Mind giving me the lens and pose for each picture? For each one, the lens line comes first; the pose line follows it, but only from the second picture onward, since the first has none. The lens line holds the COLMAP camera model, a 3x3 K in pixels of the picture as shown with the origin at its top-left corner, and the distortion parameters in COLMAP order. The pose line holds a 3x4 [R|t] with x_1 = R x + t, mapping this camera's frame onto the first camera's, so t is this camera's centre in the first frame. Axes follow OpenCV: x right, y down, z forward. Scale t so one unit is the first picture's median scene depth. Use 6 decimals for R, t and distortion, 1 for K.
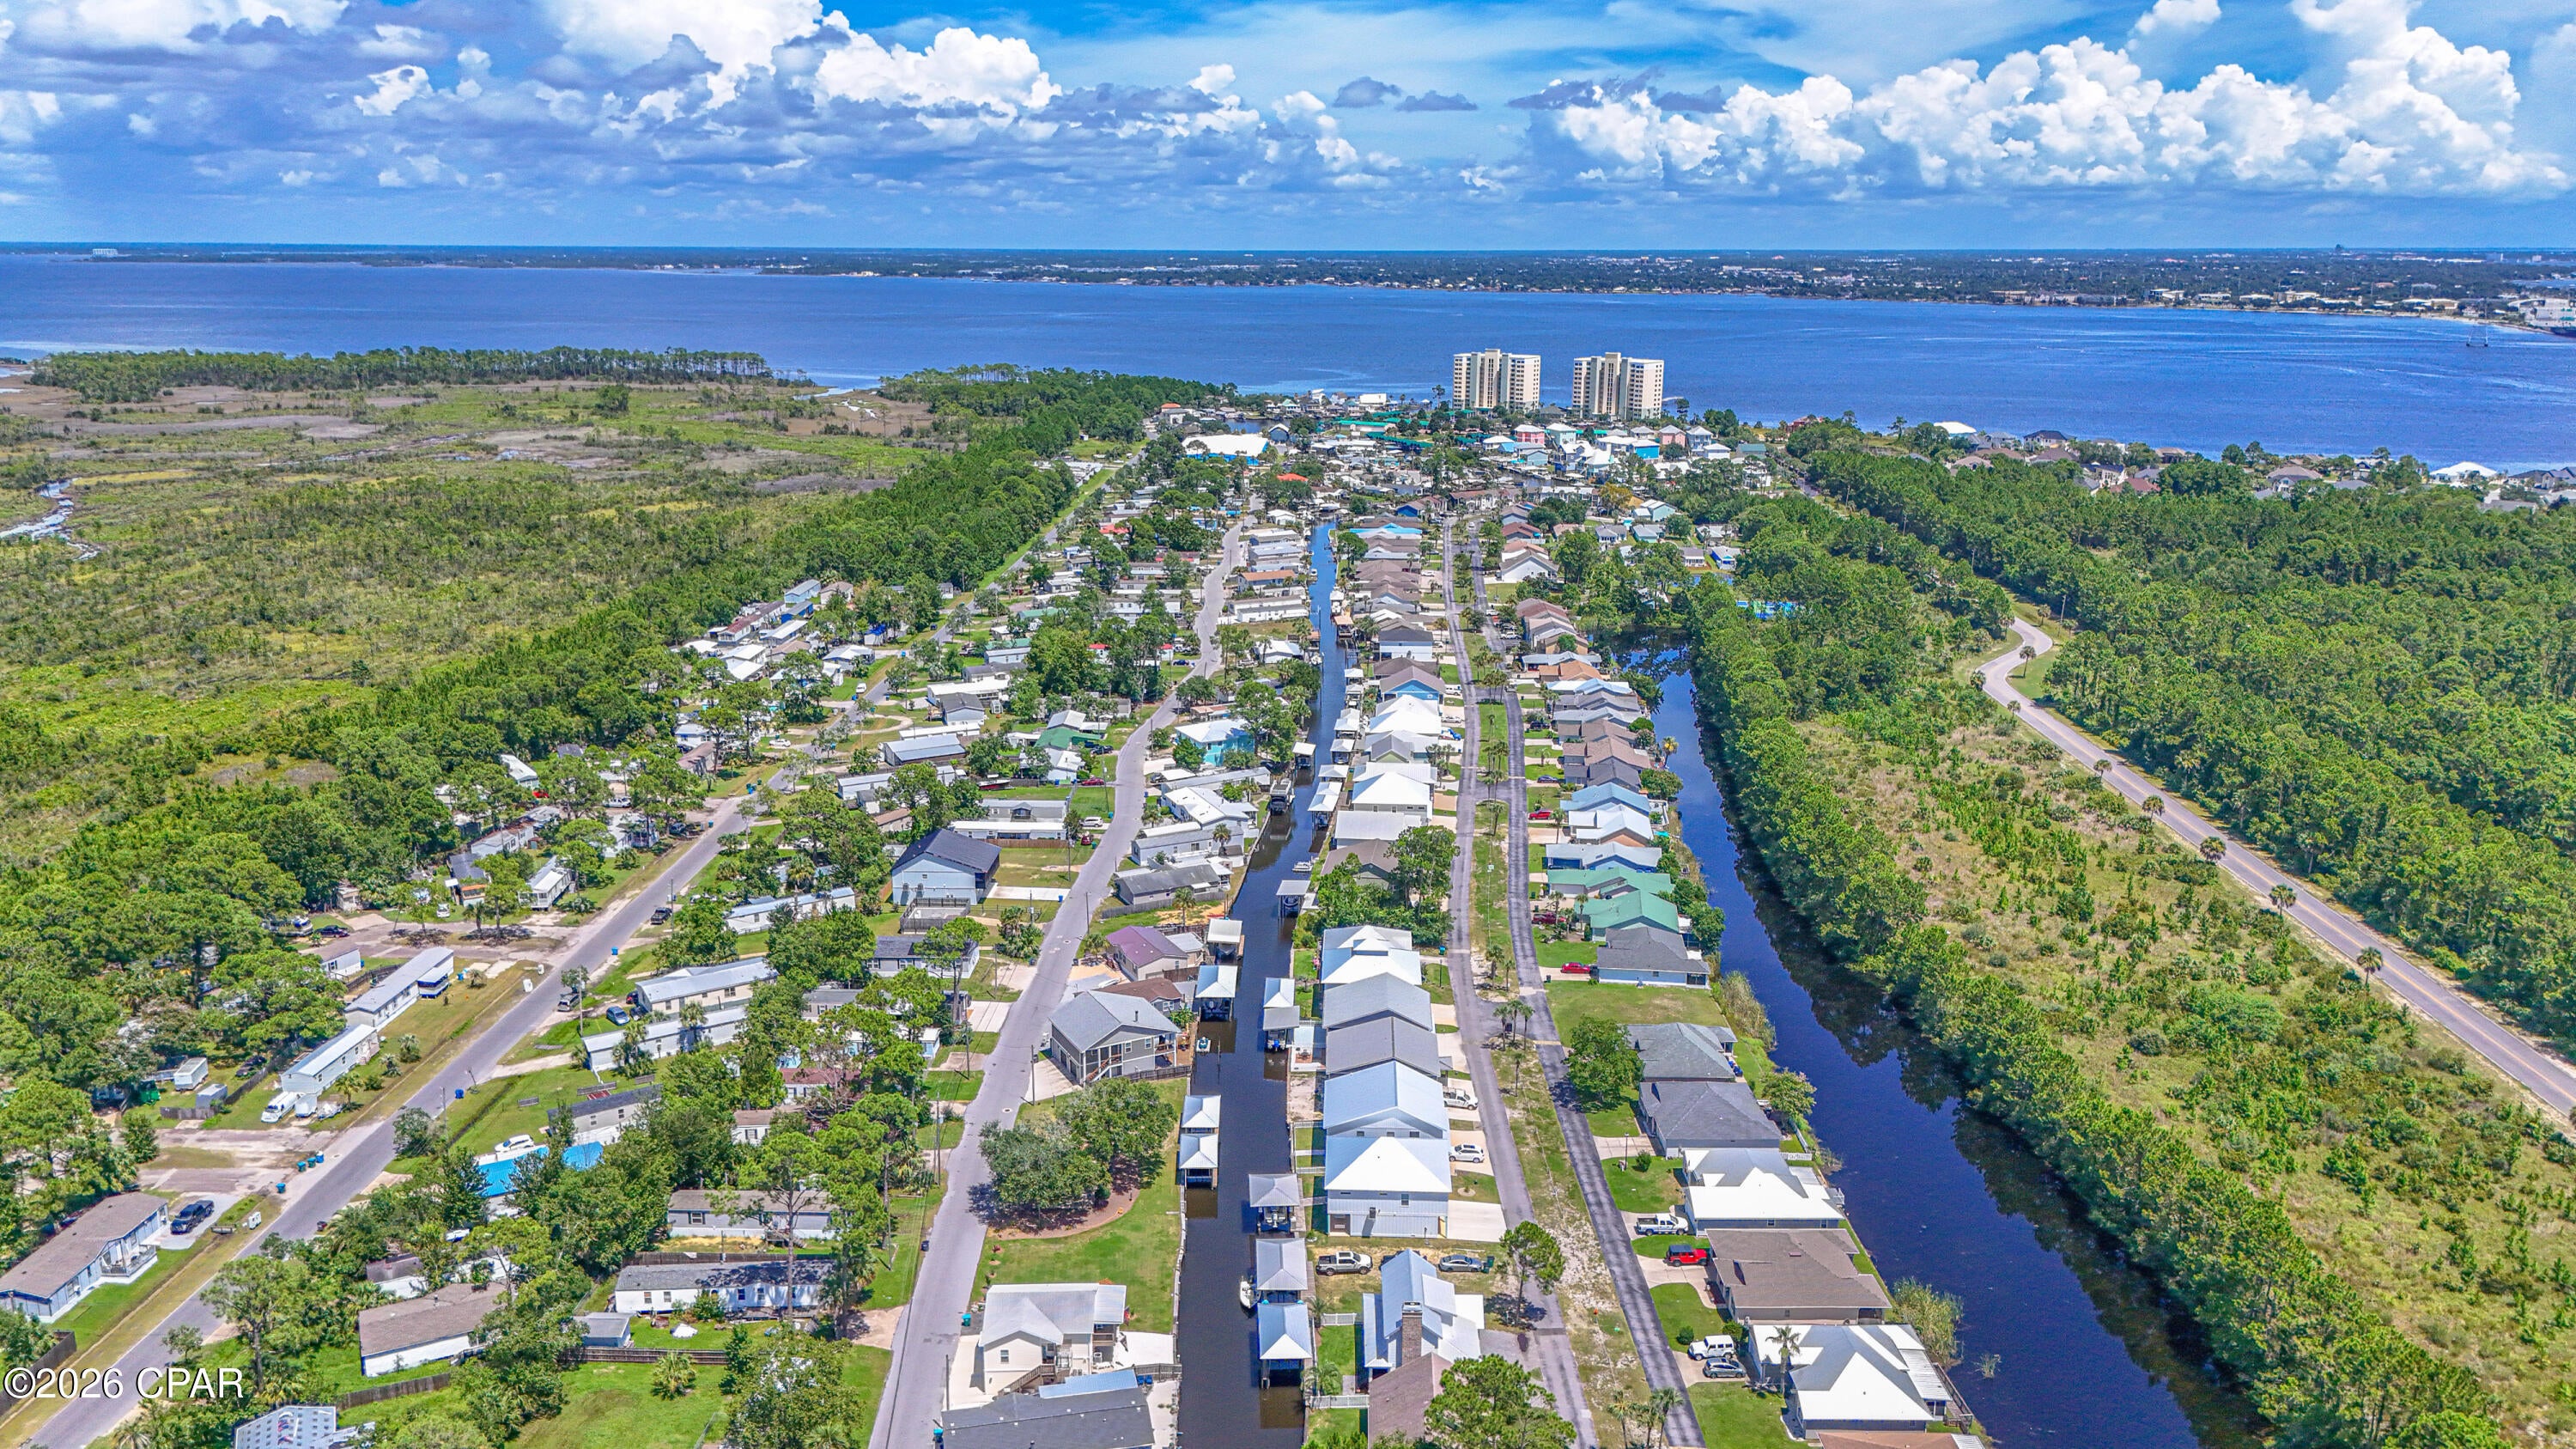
lens RADIAL K [[1894.6, 0, 1289.9], [0, 1894.6, 711.0], [0, 0, 1]] dist [0.067789, -0.055903]
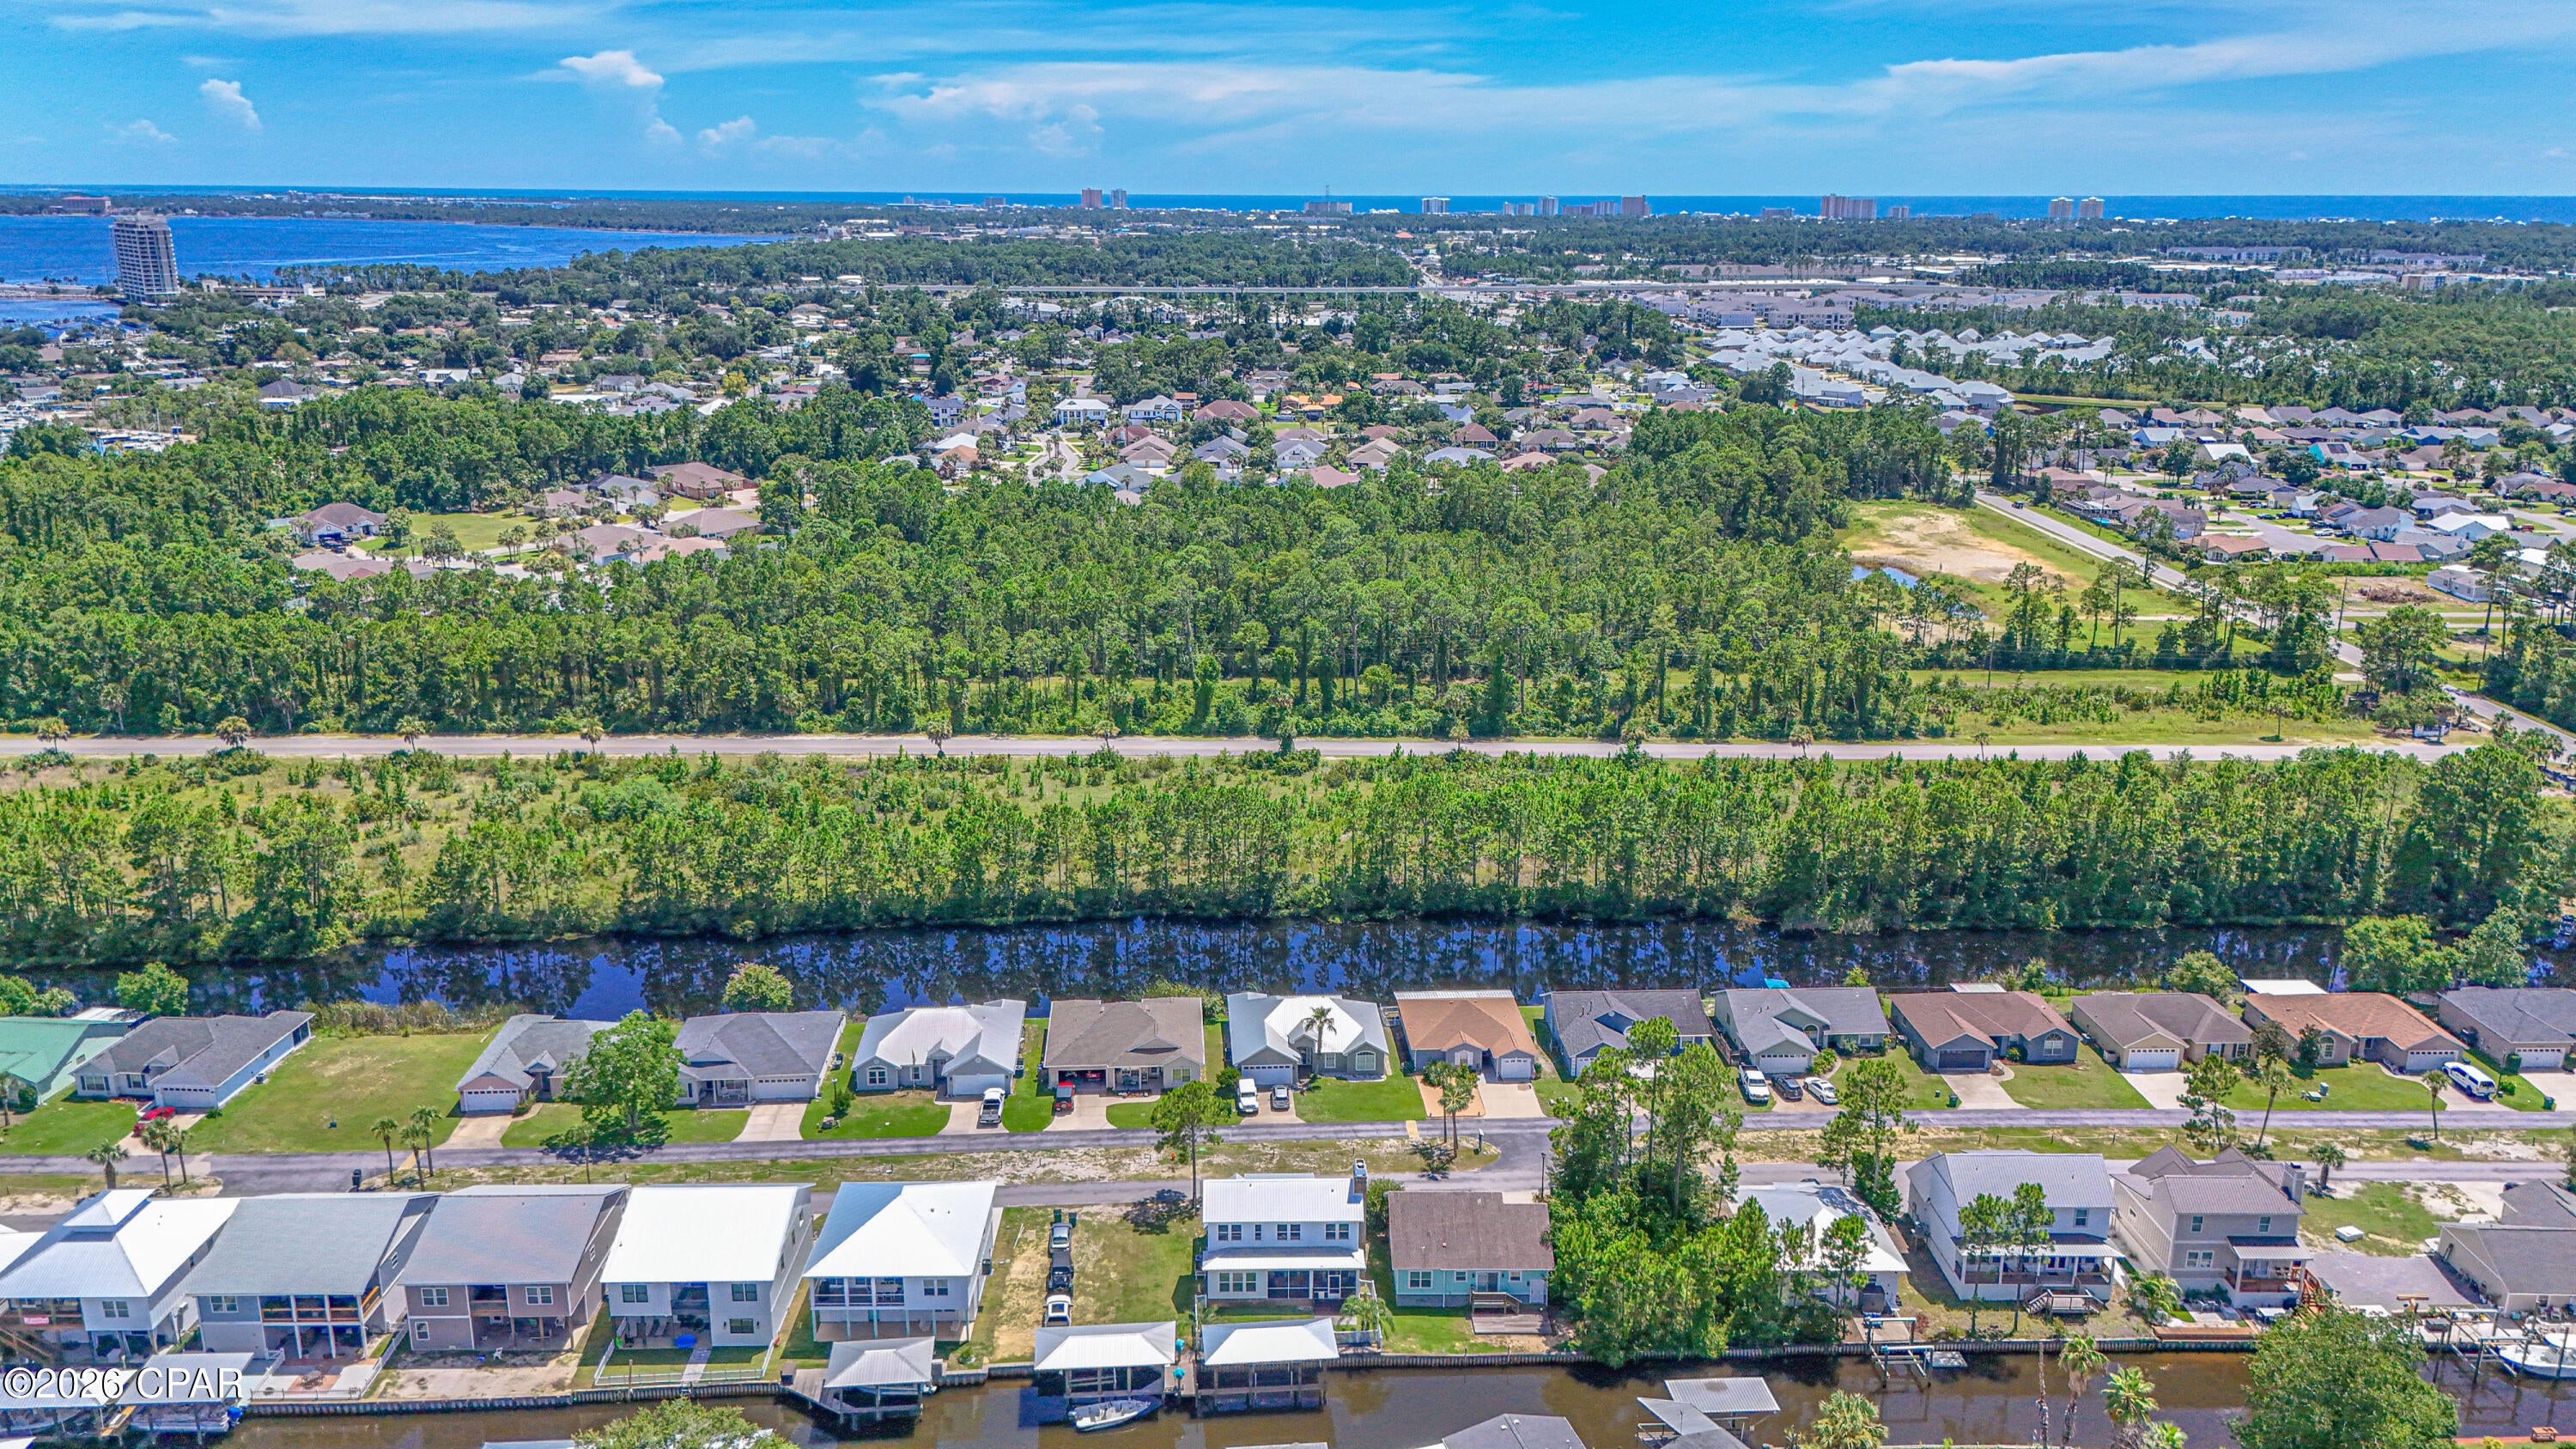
lens RADIAL K [[1894.6, 0, 1284.9], [0, 1894.6, 724.8], [0, 0, 1]] dist [0.067789, -0.055903]
pose [[-0.050380, -0.268919, 0.961844, -0.355176], [0.242414, 0.930975, 0.272986, -0.054737], [-0.968864, 0.246917, 0.018287, 0.496539]]
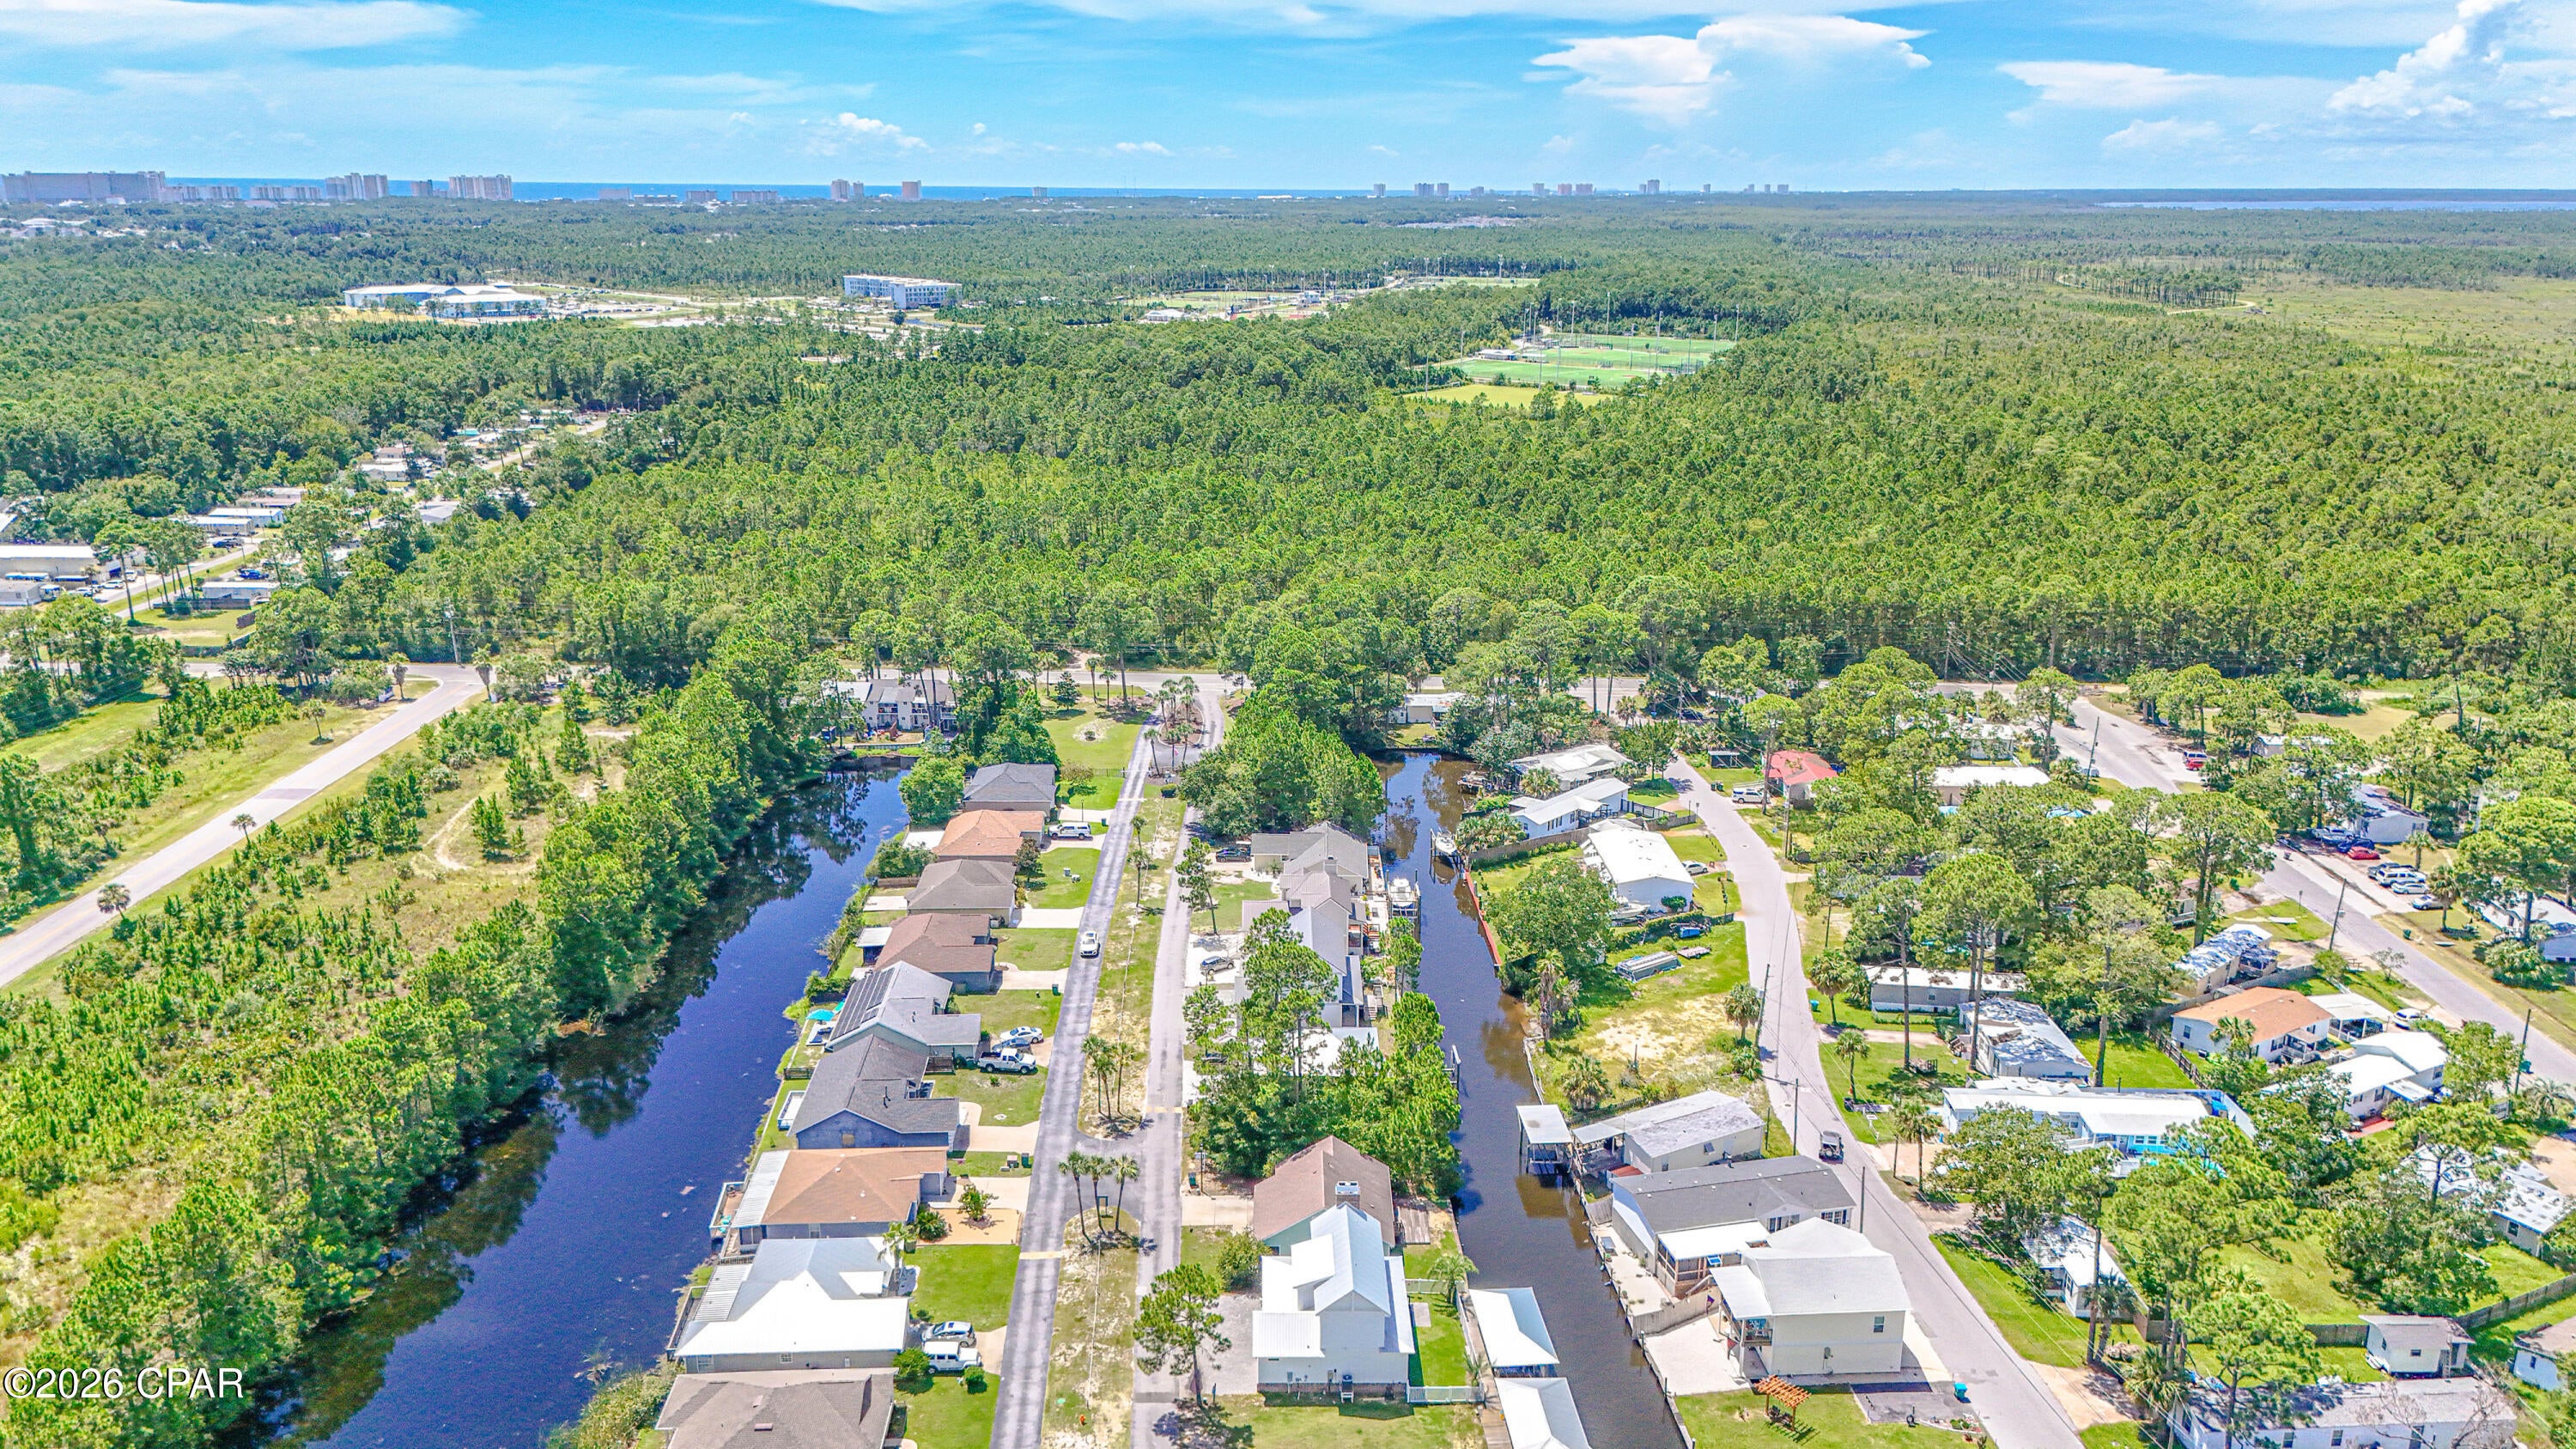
lens RADIAL K [[1894.6, 0, 1282.3], [0, 1894.6, 702.2], [0, 0, 1]] dist [0.067789, -0.055903]
pose [[-0.999343, 0.007618, -0.035447, 0.061667], [-0.010951, 0.868587, 0.495415, -0.147134], [0.034562, 0.495478, -0.867933, 0.830937]]
